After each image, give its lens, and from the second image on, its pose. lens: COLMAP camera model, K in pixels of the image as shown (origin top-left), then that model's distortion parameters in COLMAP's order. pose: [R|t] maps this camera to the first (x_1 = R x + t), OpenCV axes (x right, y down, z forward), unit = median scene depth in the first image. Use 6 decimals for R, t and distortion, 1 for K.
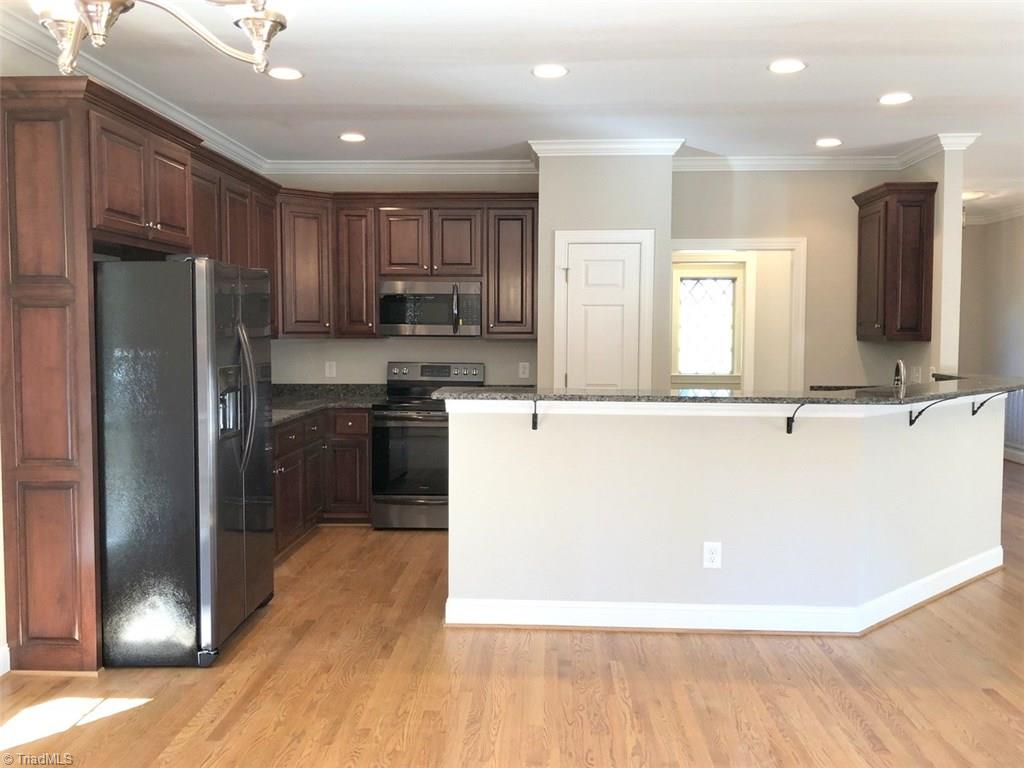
lens RADIAL K [[903.3, 0, 512.0], [0, 903.3, 384.0], [0, 0, 1]] dist [0.000300, 0.001460]
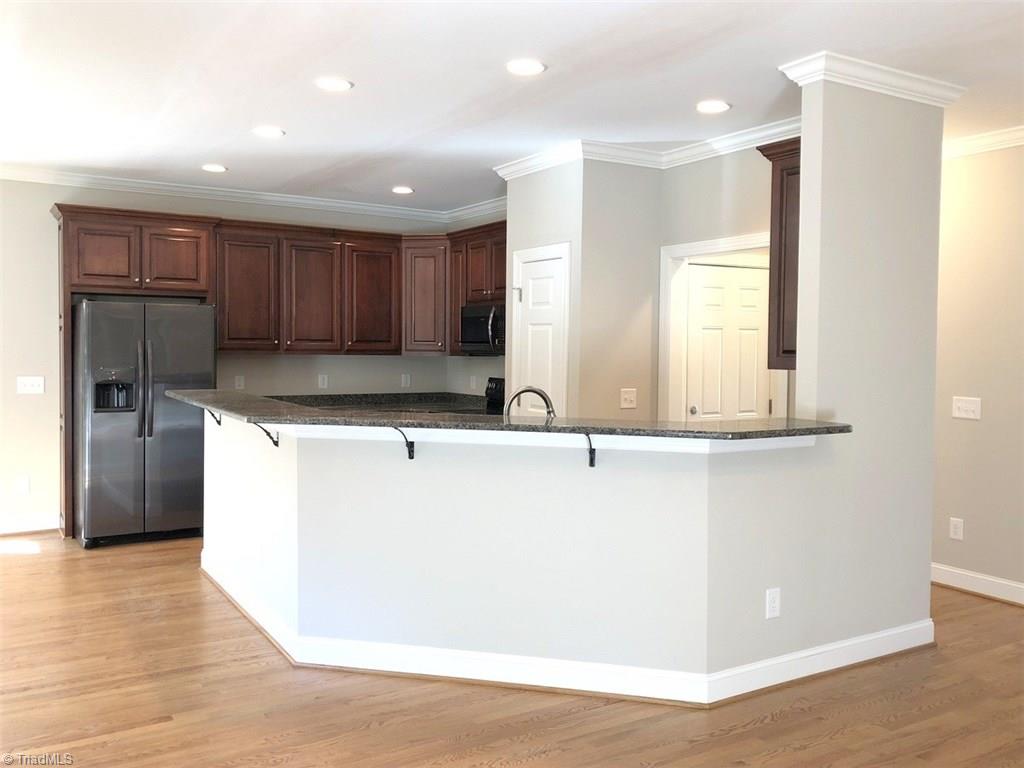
lens RADIAL K [[889.2, 0, 512.0], [0, 889.2, 384.0], [0, 0, 1]] dist [0.106918, -0.229769]
pose [[0.564867, 0.039375, -0.824242, 0.902511], [-0.064359, 0.997920, 0.003566, -0.024716], [0.822668, 0.051033, 0.566227, 0.446301]]
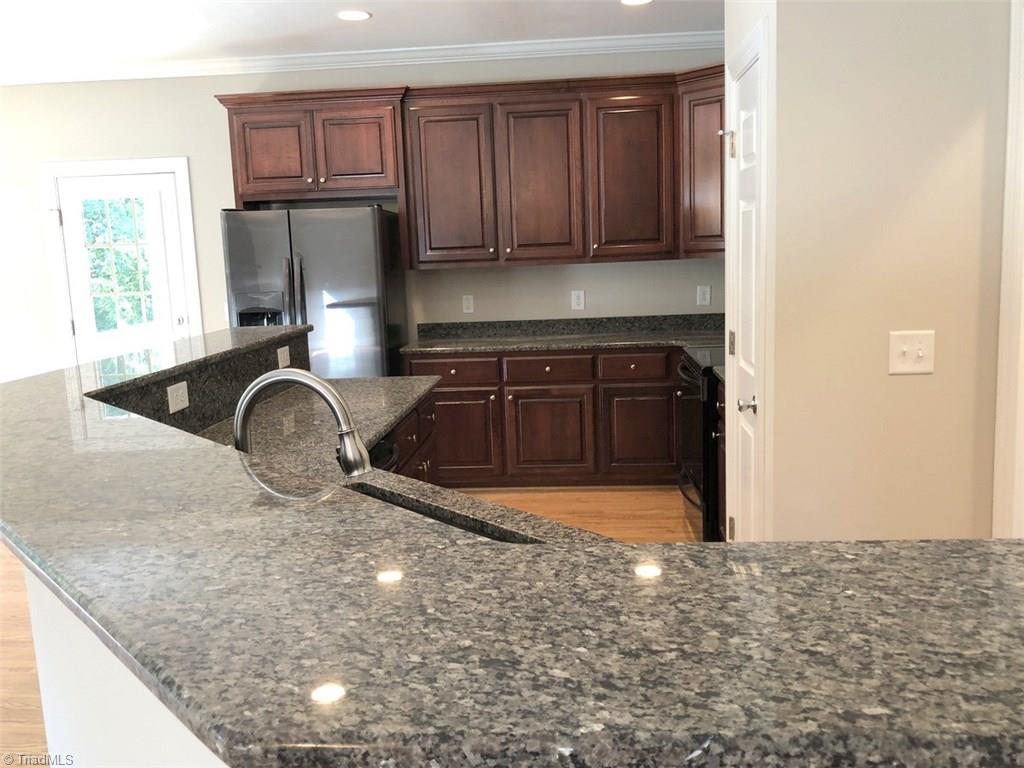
lens RADIAL K [[889.2, 0, 512.0], [0, 889.2, 384.0], [0, 0, 1]] dist [0.106918, -0.229769]
pose [[-0.031703, 0.152461, -0.987801, 0.649891], [-0.028006, 0.987774, 0.153356, -0.058414], [0.999105, 0.032526, -0.027046, 0.877376]]
